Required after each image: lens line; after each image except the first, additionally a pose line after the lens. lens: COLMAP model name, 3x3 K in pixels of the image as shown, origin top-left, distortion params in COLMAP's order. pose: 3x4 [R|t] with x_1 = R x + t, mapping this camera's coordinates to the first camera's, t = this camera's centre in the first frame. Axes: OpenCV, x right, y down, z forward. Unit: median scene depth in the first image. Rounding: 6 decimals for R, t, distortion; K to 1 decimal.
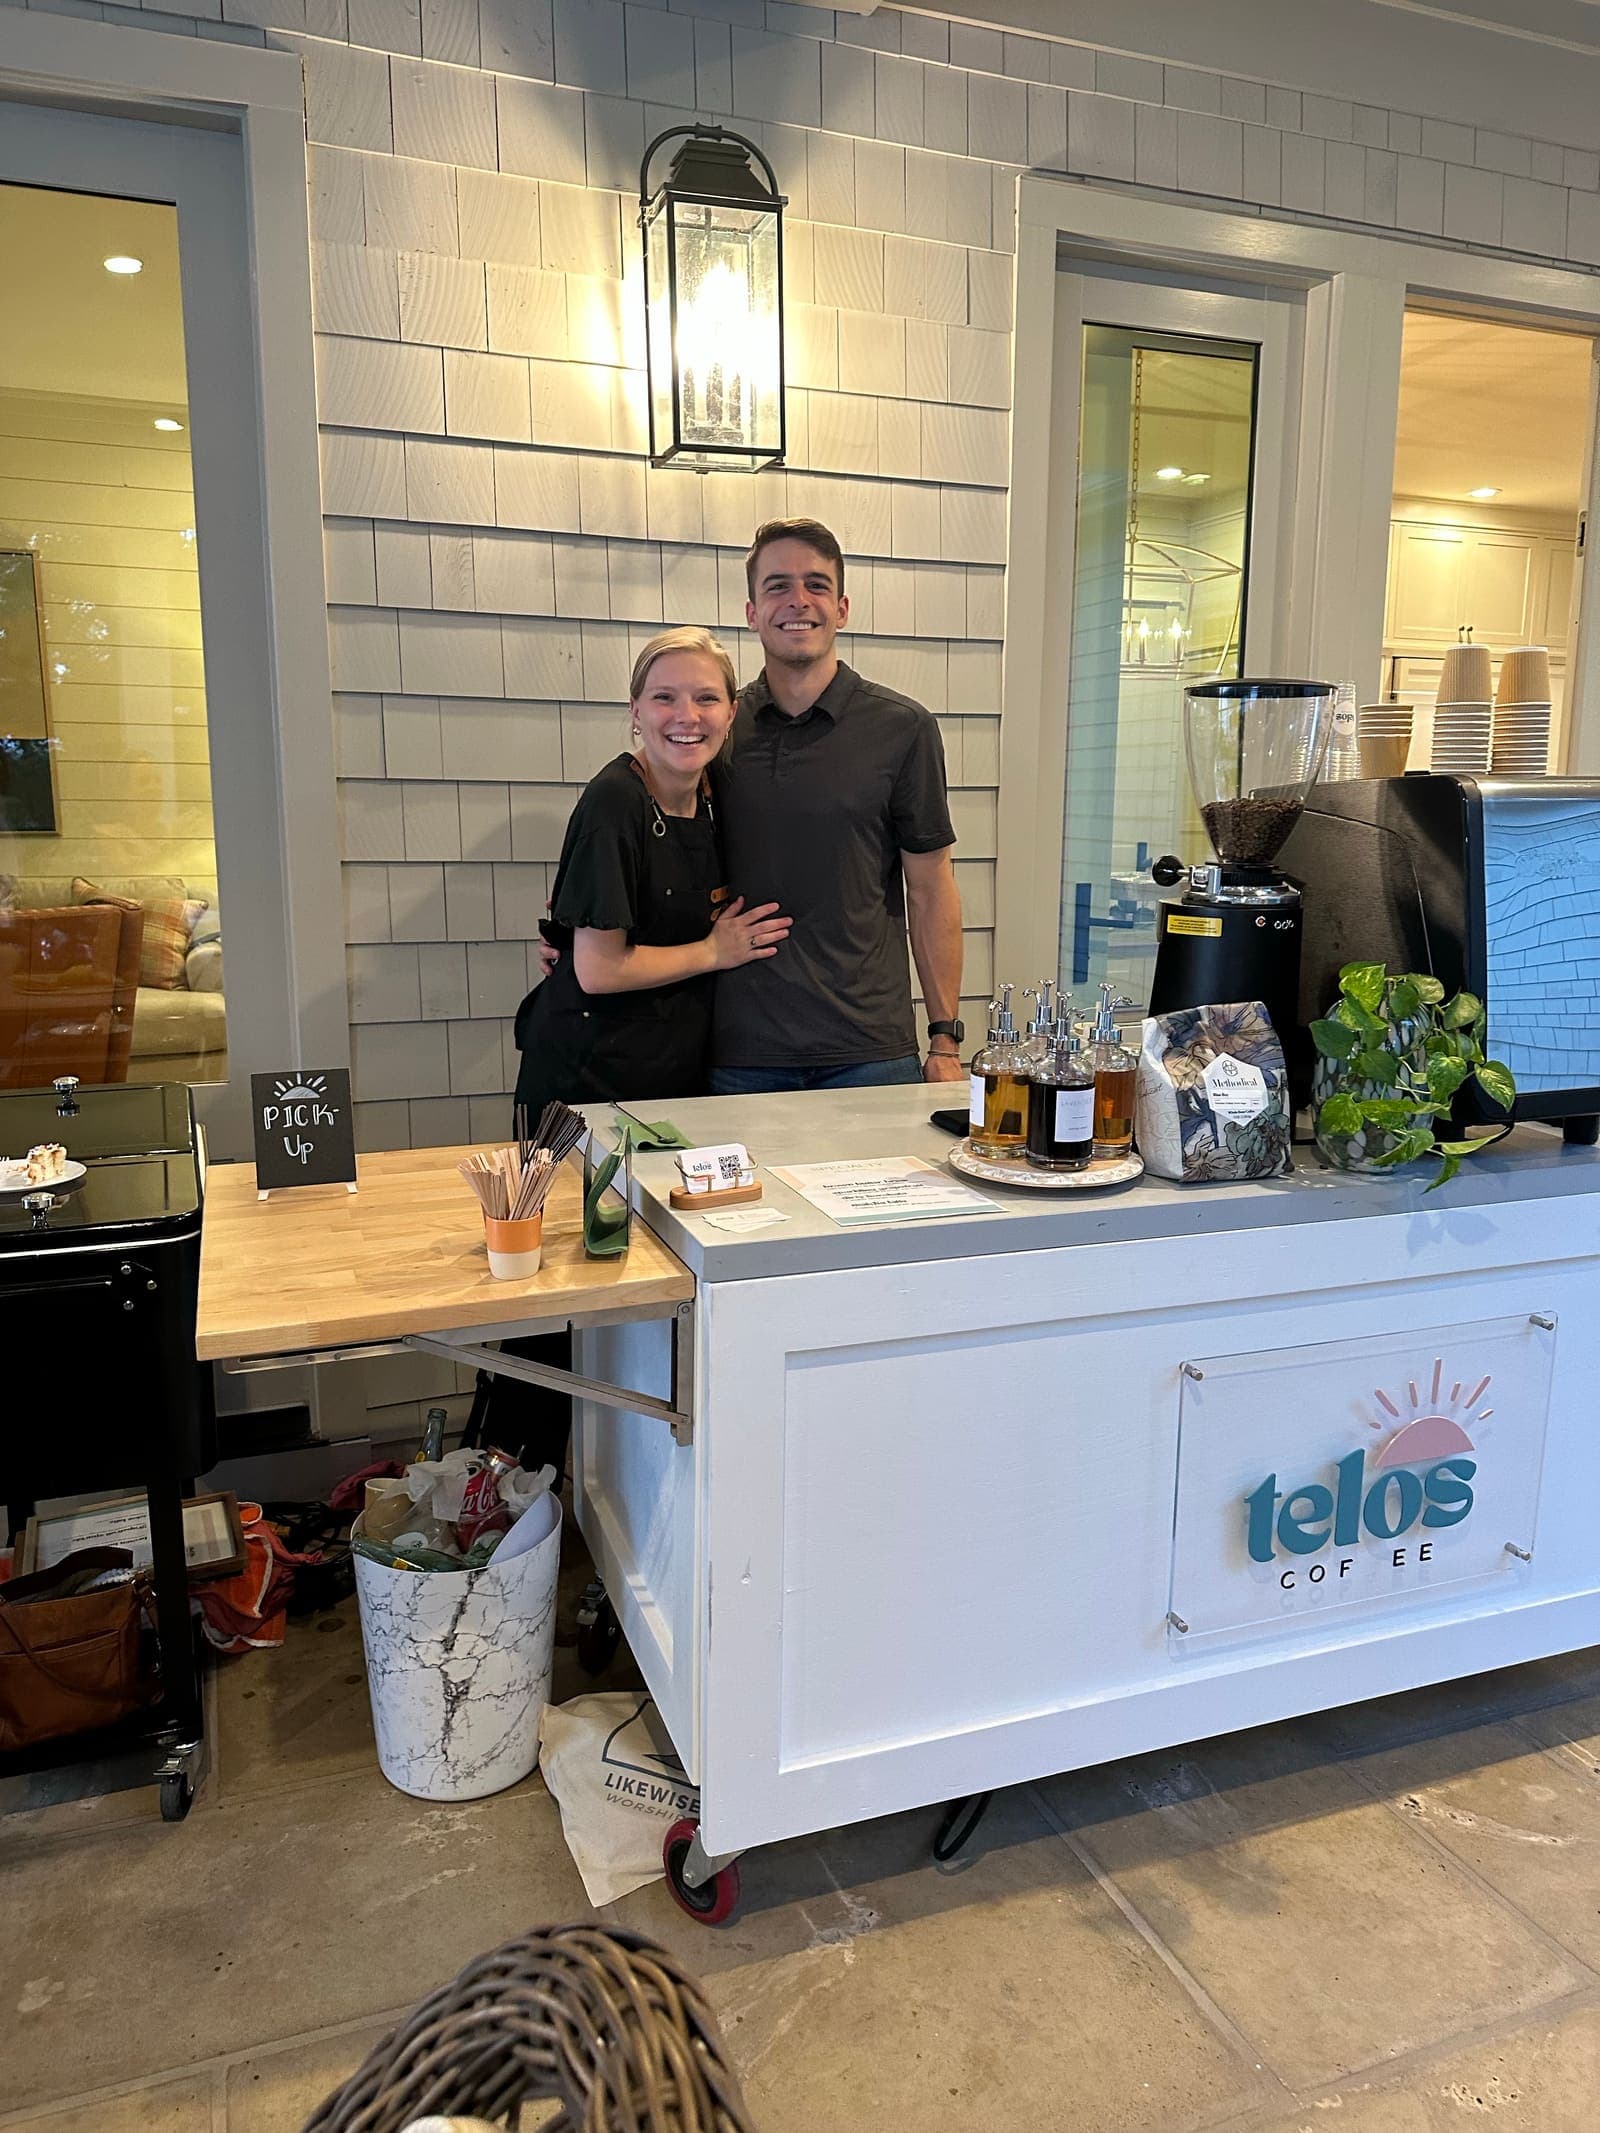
lens RADIAL K [[1483.0, 0, 799.5], [0, 1483.0, 1038.7], [0, 0, 1]] dist [0.118417, -0.115724]
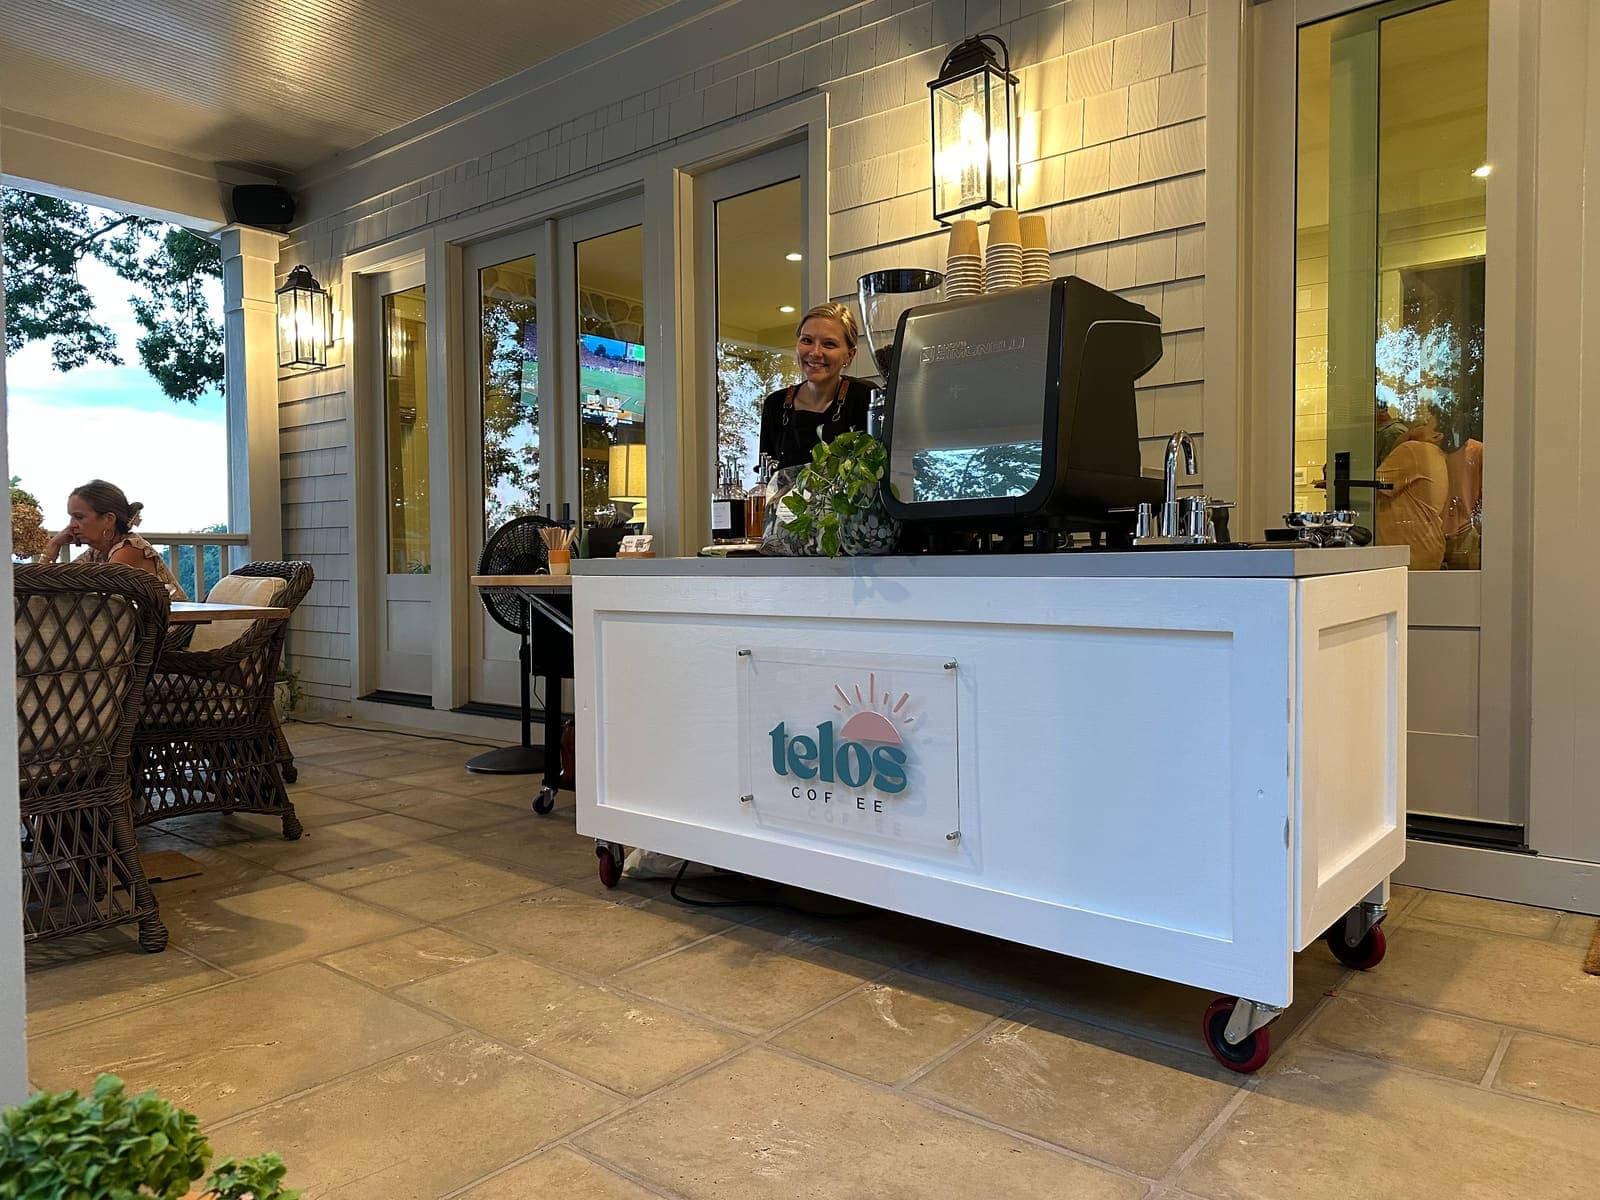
lens RADIAL K [[1112.4, 0, 801.2], [0, 1112.4, 548.3], [0, 0, 1]] dist [0.118417, -0.115724]
pose [[0.503606, -0.006159, -0.863912, 1.399038], [-0.129281, 0.988178, -0.082408, 0.189797], [0.854206, 0.153188, 0.496856, 0.343541]]
